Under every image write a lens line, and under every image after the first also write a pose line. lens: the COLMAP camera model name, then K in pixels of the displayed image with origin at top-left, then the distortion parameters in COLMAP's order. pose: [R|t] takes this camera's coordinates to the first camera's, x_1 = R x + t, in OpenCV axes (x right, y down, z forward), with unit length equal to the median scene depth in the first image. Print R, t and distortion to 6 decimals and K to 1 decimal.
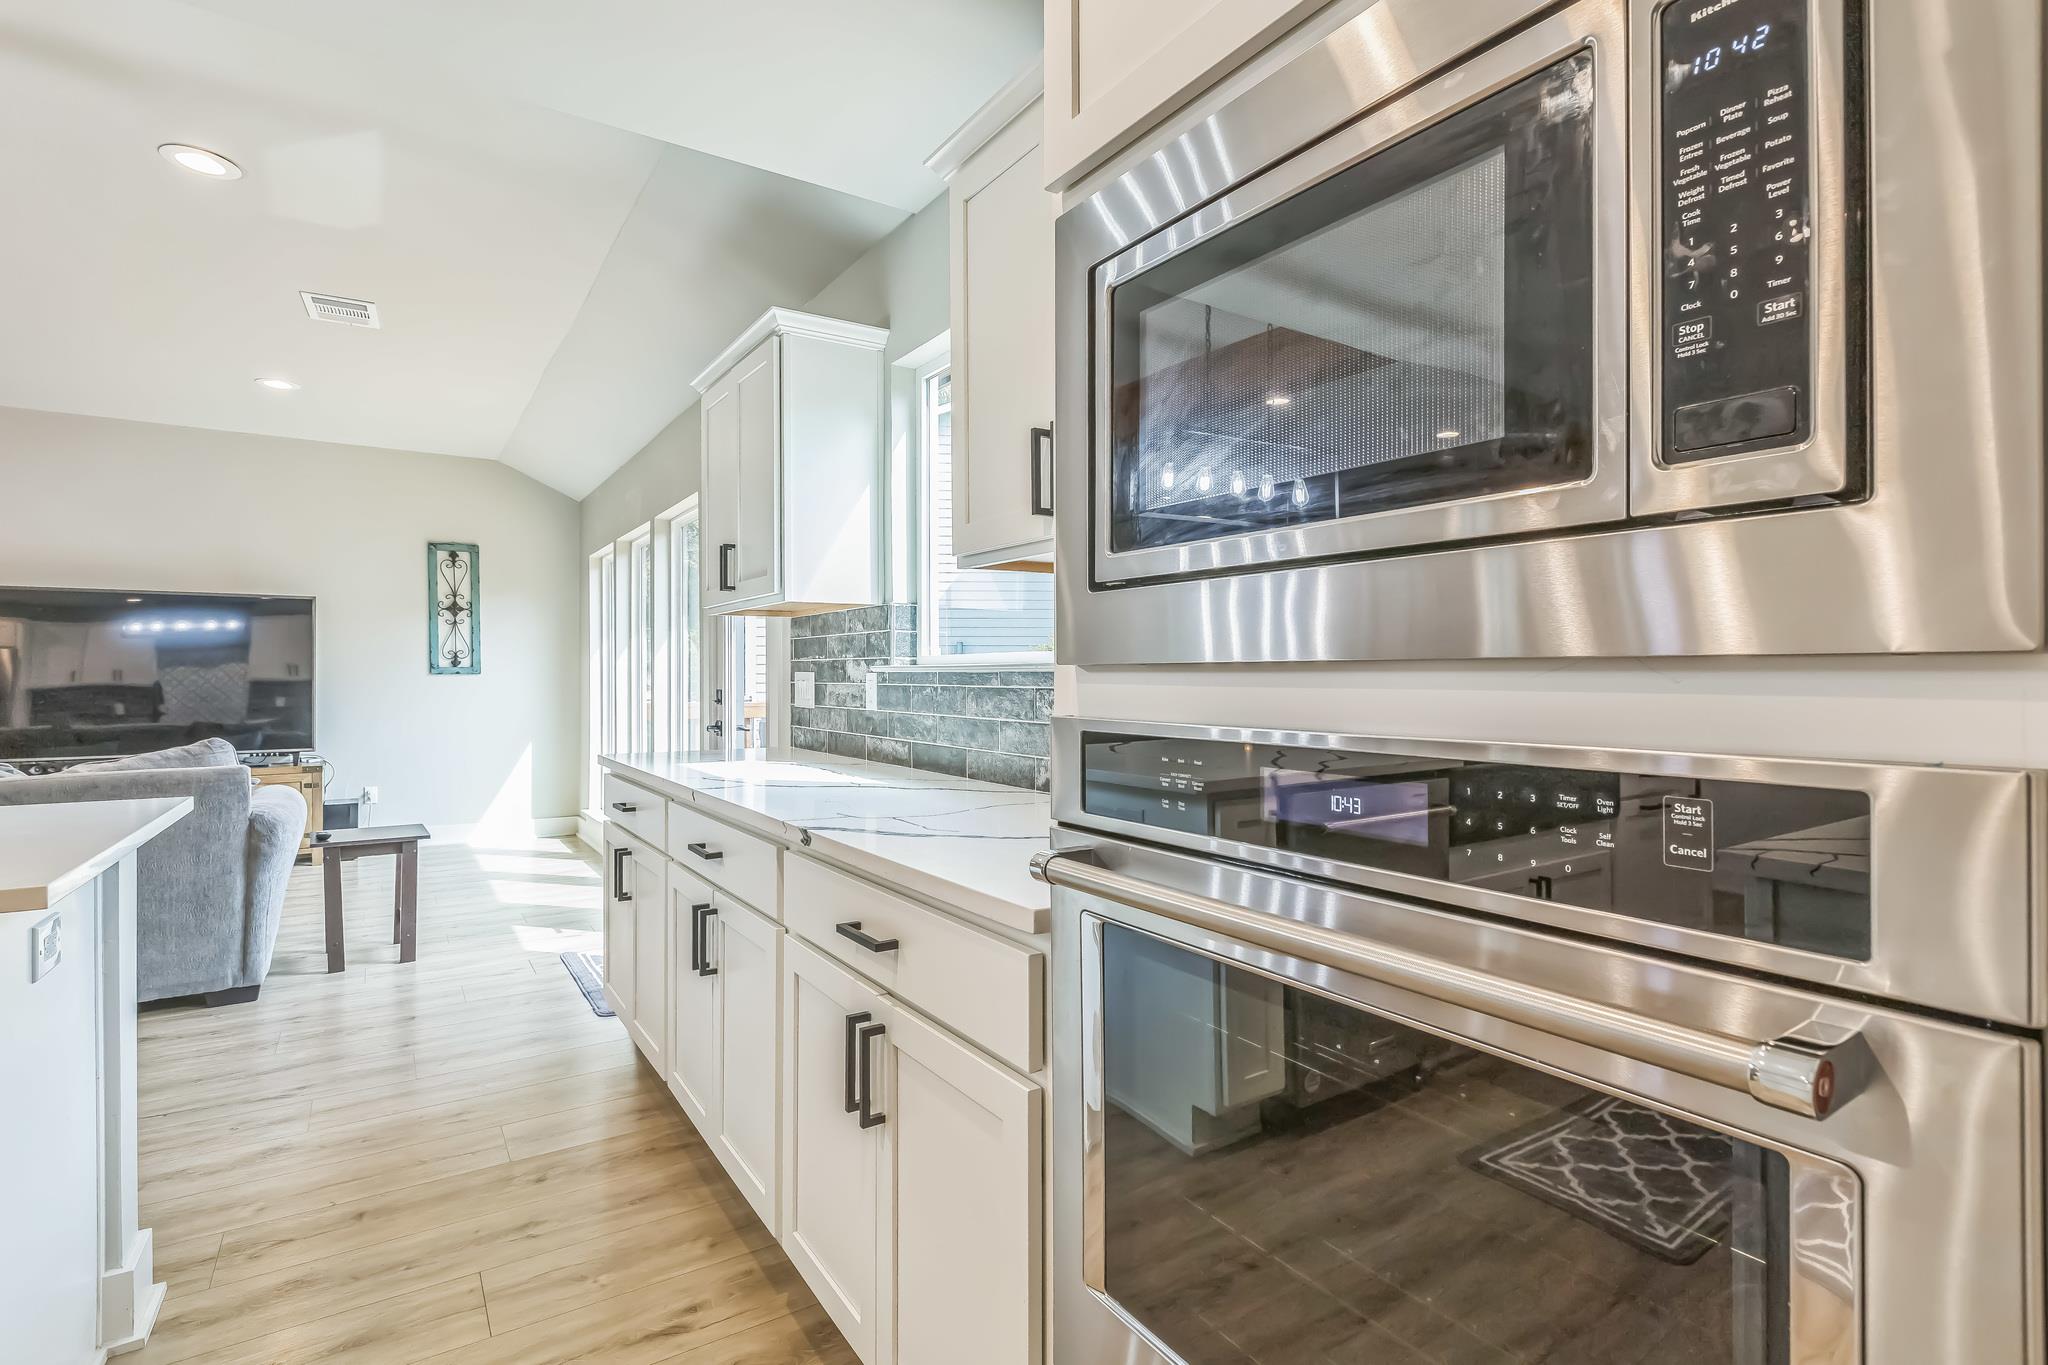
lens RADIAL K [[978.6, 0, 1036.3], [0, 978.6, 669.4], [0, 0, 1]] dist [-0.006413, -0.001321]
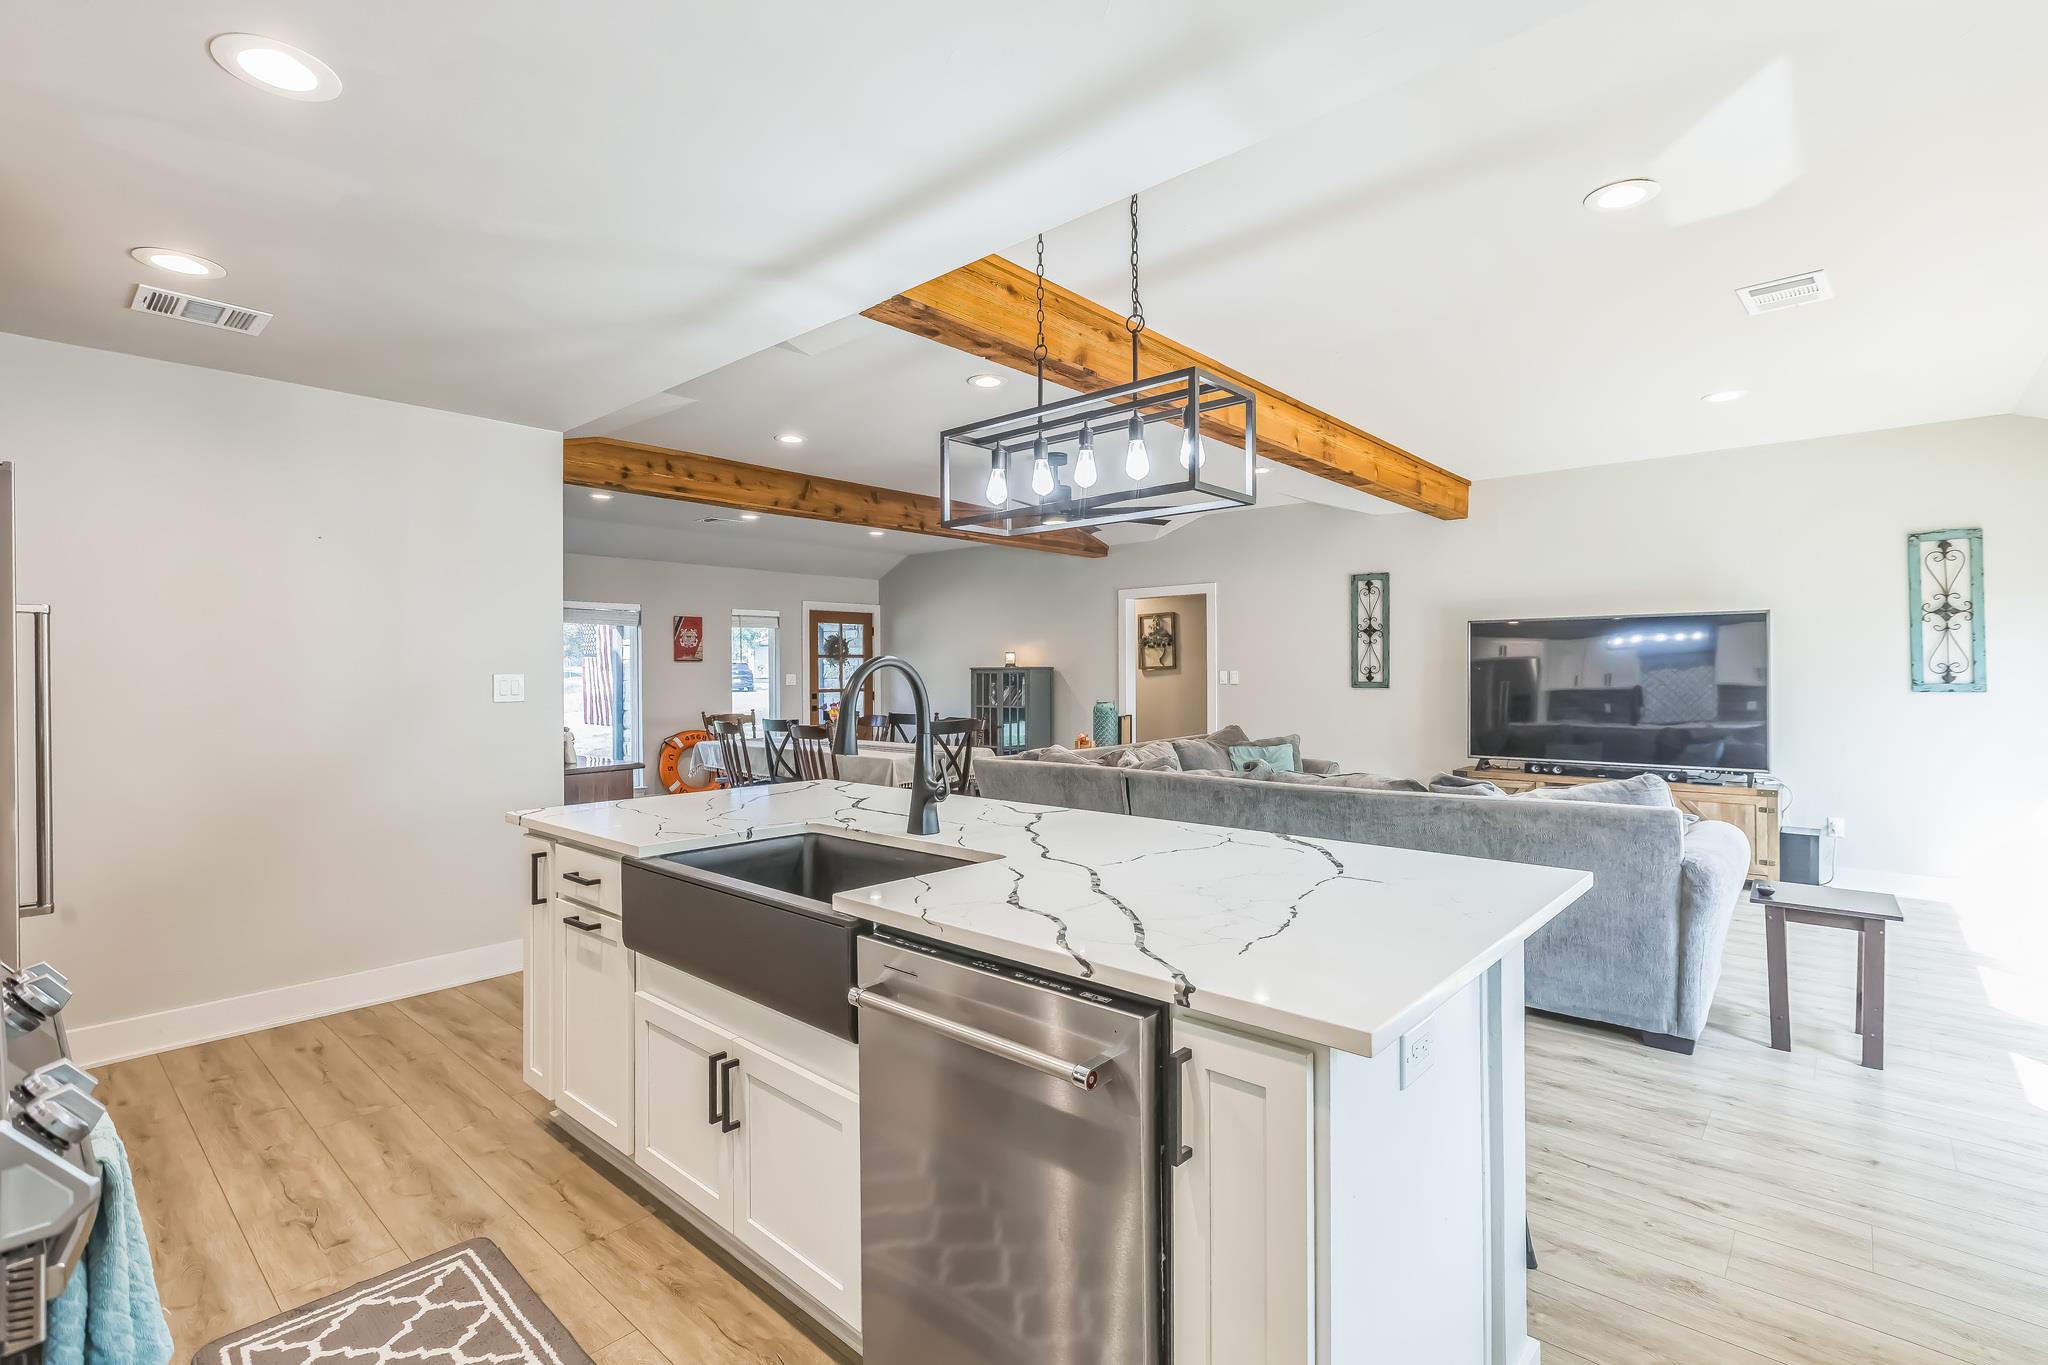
lens RADIAL K [[936.7, 0, 1041.3], [0, 936.7, 669.3], [0, 0, 1]] dist [-0.005979, 0.000998]
pose [[0.255414, -0.003436, -0.966826, -0.065076], [0.007289, 0.999972, -0.001629, -0.029648], [0.966804, -0.006631, 0.255432, 0.123515]]
